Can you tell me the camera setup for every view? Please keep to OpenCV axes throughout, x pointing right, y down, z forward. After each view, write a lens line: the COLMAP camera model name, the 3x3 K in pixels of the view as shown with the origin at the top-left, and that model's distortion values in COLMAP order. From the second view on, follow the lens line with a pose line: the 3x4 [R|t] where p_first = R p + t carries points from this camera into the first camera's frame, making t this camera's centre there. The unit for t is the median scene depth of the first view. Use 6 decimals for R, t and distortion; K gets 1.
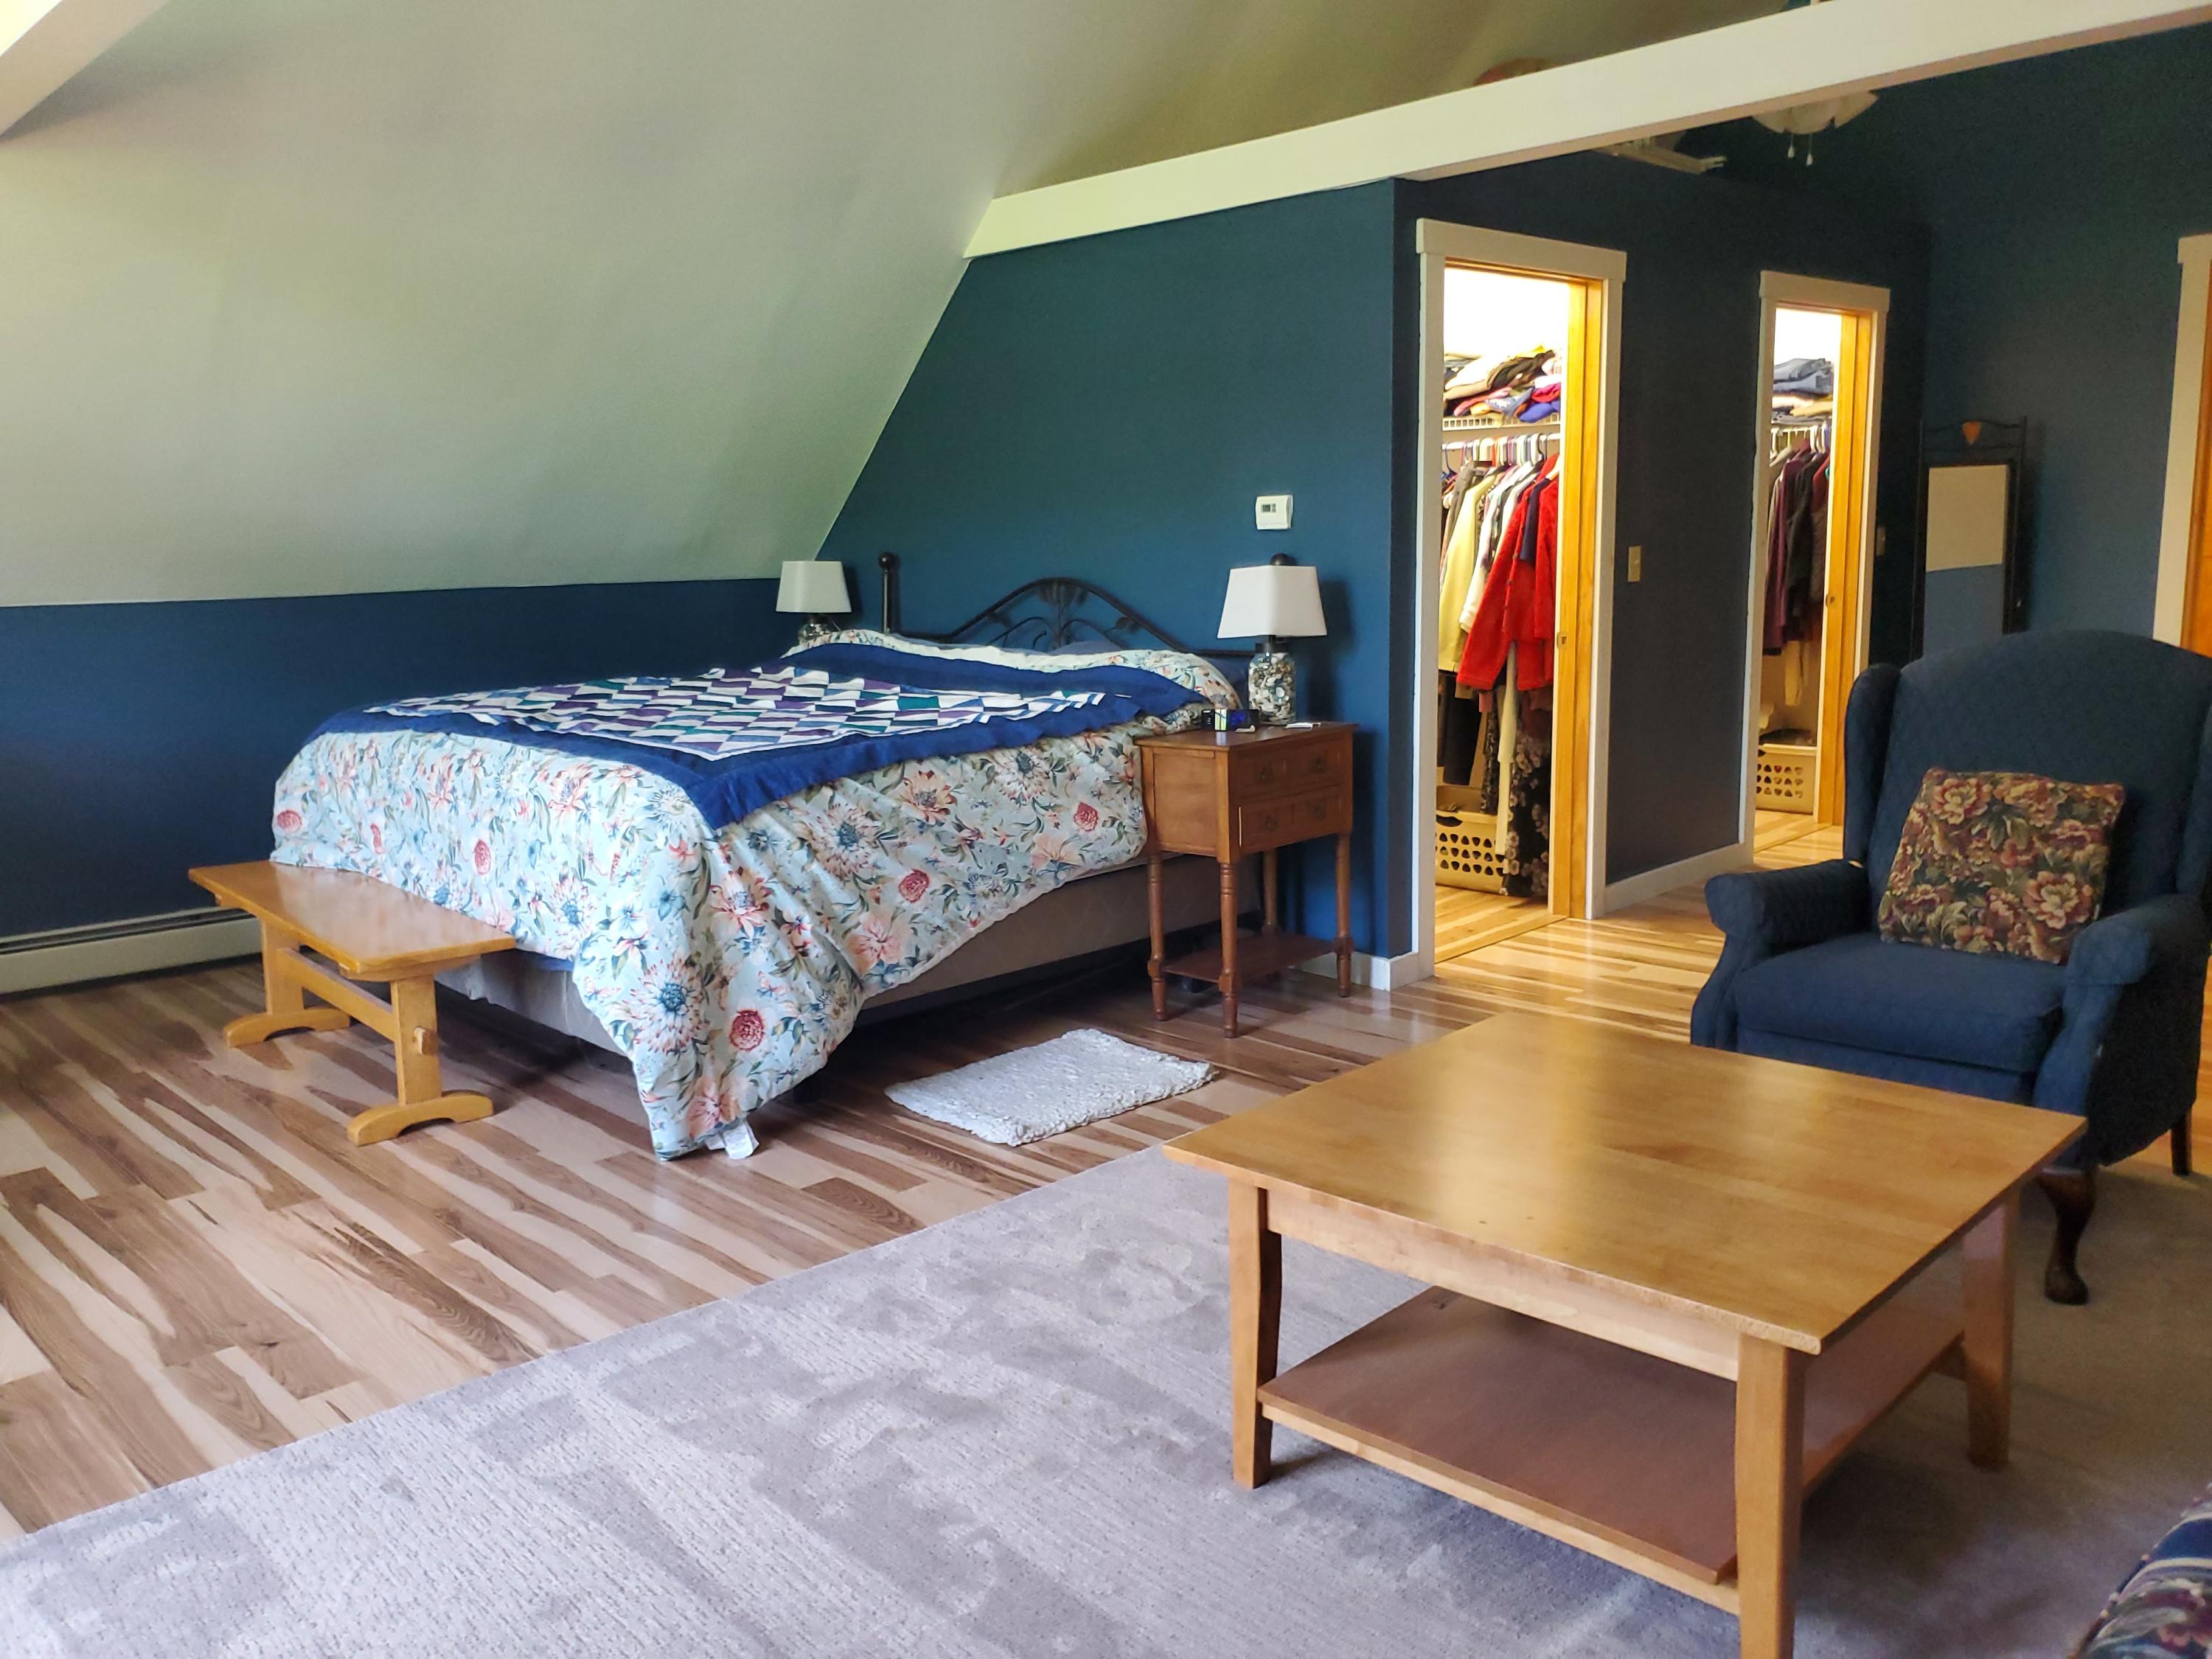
lens RADIAL K [[1801.8, 0, 1106.0], [0, 1801.8, 829.5], [0, 0, 1]] dist [-0.003449, -0.001062]
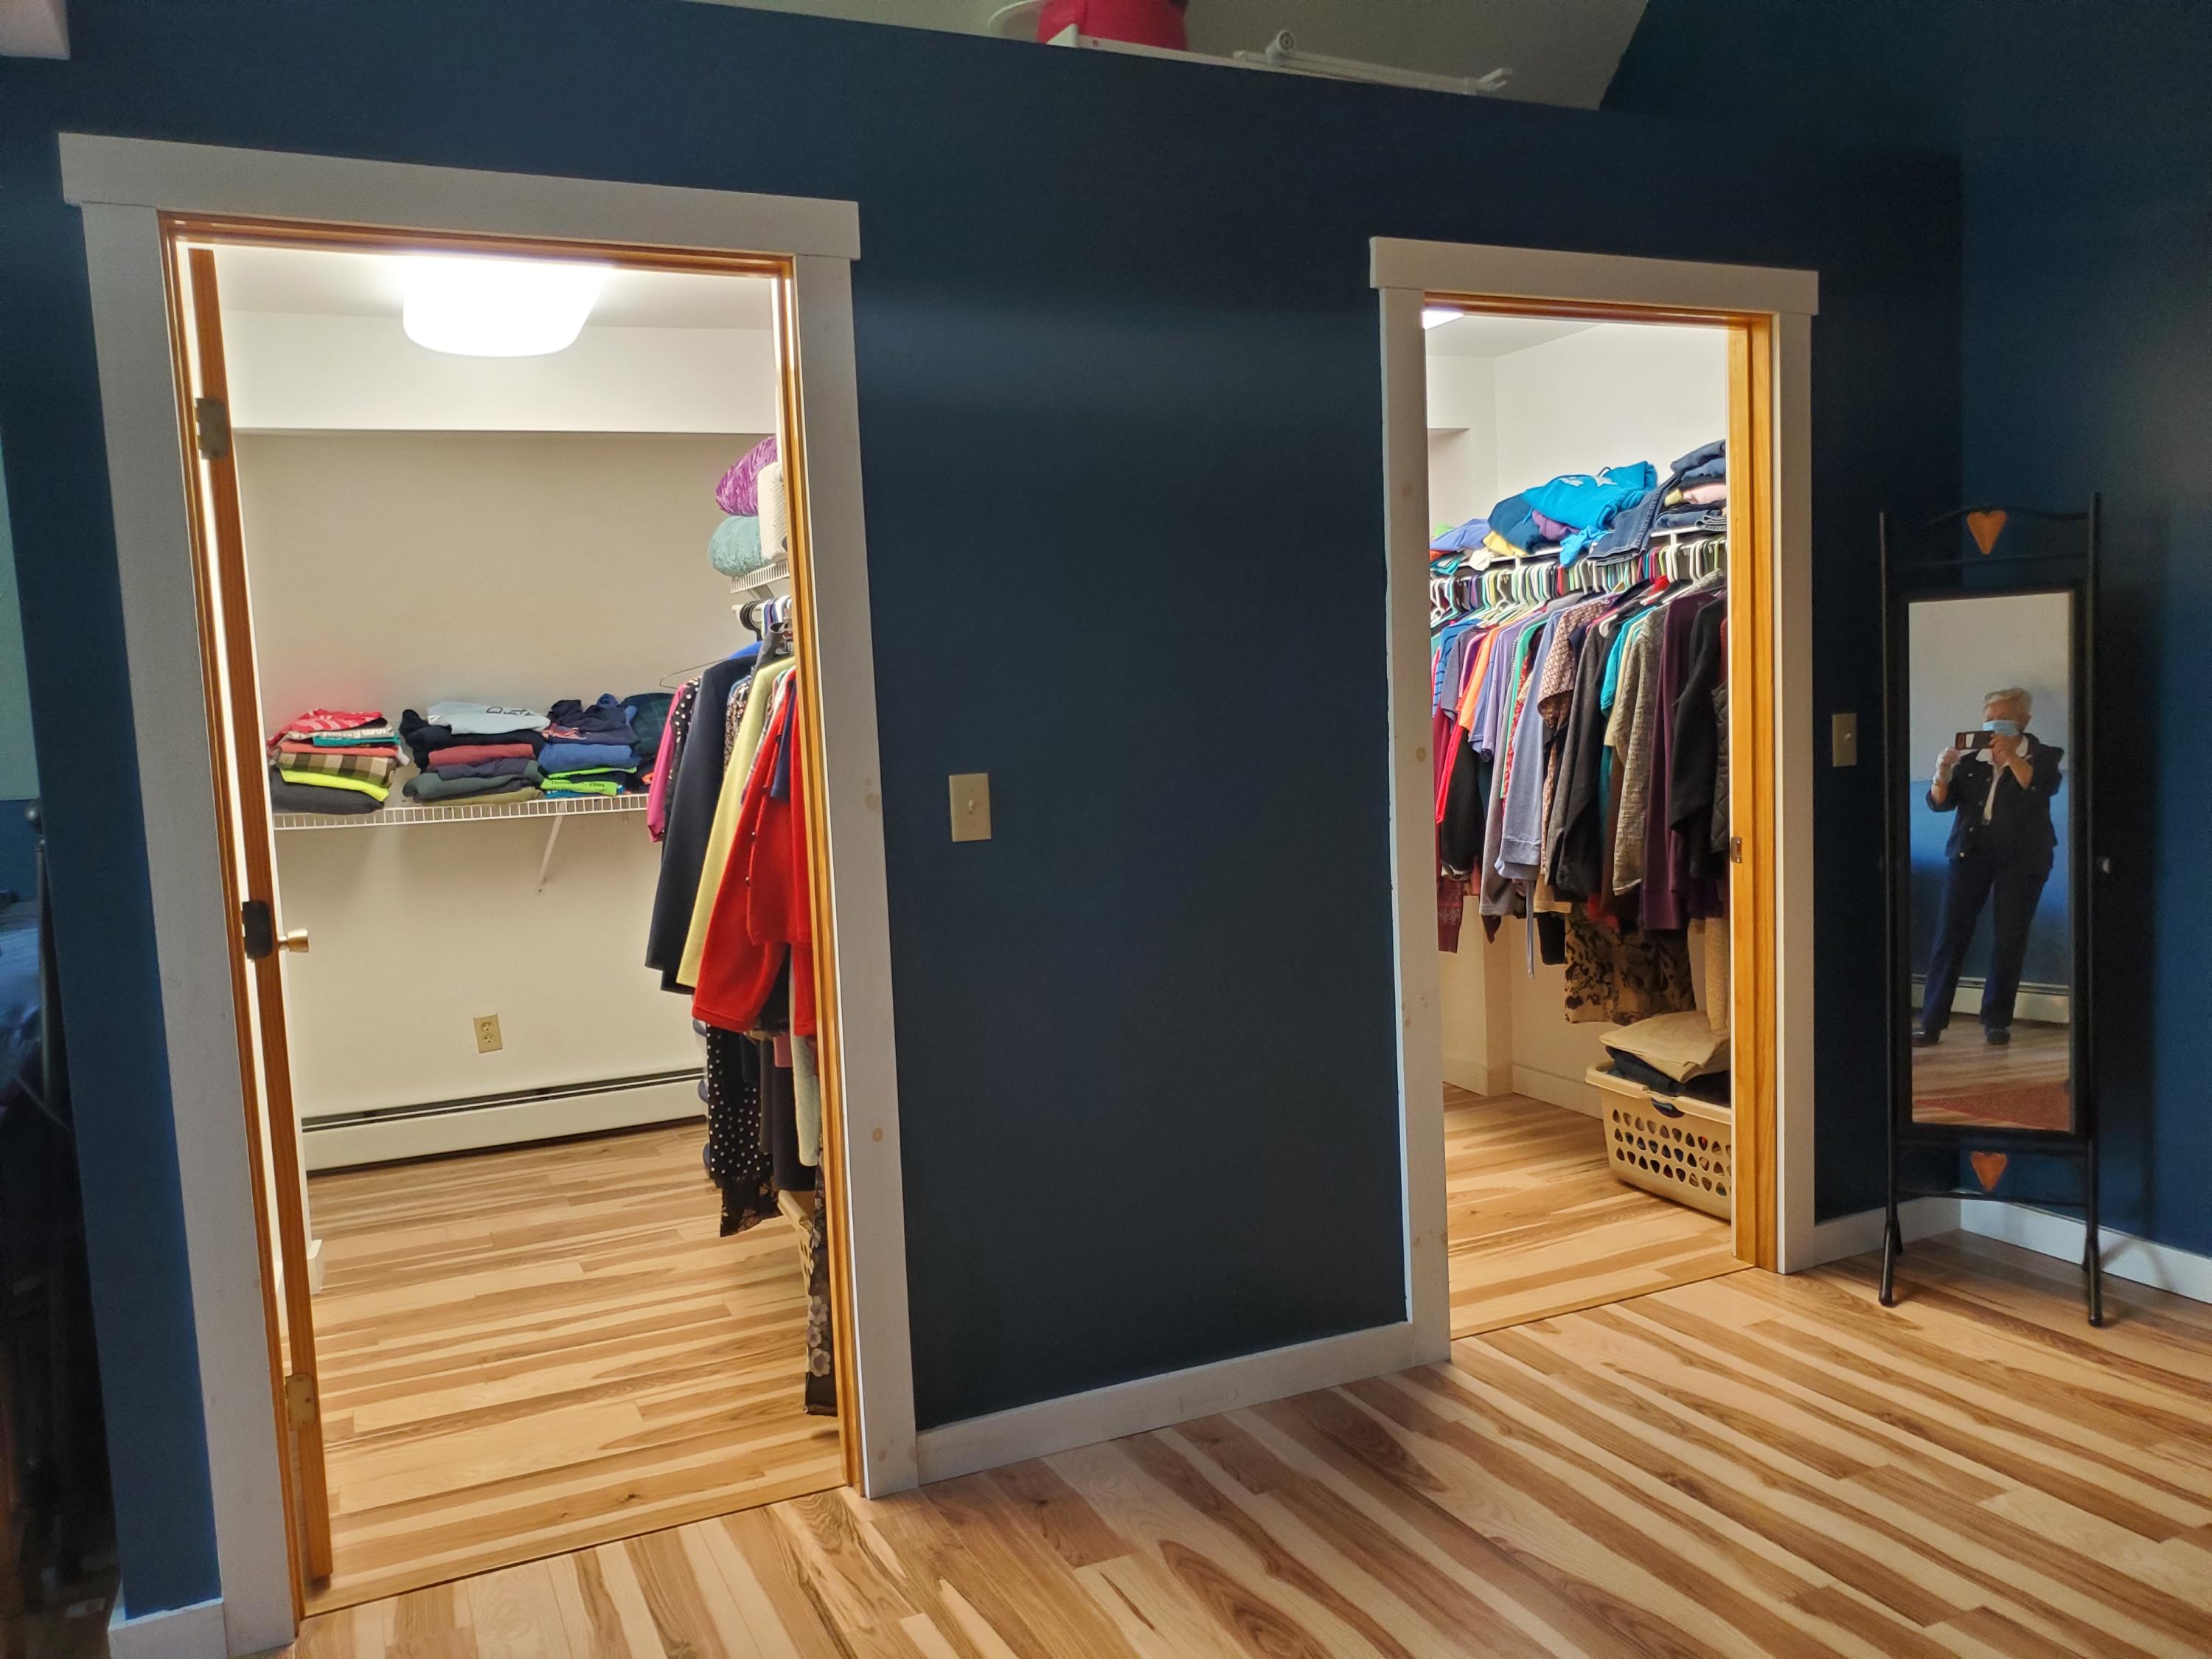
lens RADIAL K [[1848.6, 0, 1106.0], [0, 1848.6, 829.5], [0, 0, 1]] dist [0.015636, 0.006965]
pose [[0.941371, 0.027113, -0.336282, 0.420064], [-0.050764, 0.996801, -0.061738, -0.091676], [0.333532, 0.075189, 0.939735, 0.430557]]
